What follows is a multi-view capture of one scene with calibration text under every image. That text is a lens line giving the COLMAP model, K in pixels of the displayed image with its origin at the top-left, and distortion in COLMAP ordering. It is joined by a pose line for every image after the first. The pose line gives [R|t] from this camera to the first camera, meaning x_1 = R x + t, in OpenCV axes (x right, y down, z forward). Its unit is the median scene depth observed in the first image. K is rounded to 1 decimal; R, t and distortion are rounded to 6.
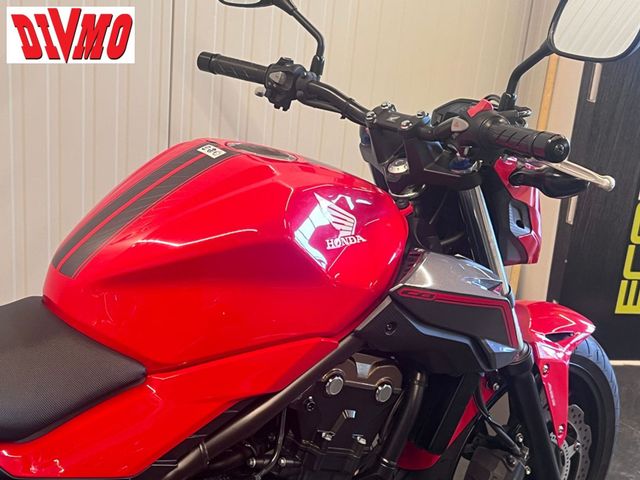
lens RADIAL K [[994.6, 0, 322.9], [0, 994.6, 241.7], [0, 0, 1]] dist [0.127703, 0.000000]
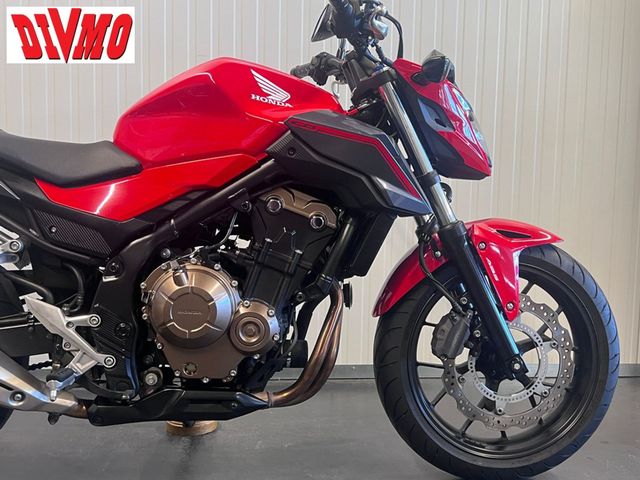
lens RADIAL K [[714.0, 0, 321.7], [0, 714.0, 242.5], [0, 0, 1]] dist [0.071529, 0.000000]
pose [[0.848044, -0.031397, -0.528995, 0.621290], [-0.129791, 0.955533, -0.264783, 0.457902], [0.513785, 0.293207, 0.806260, 0.170396]]
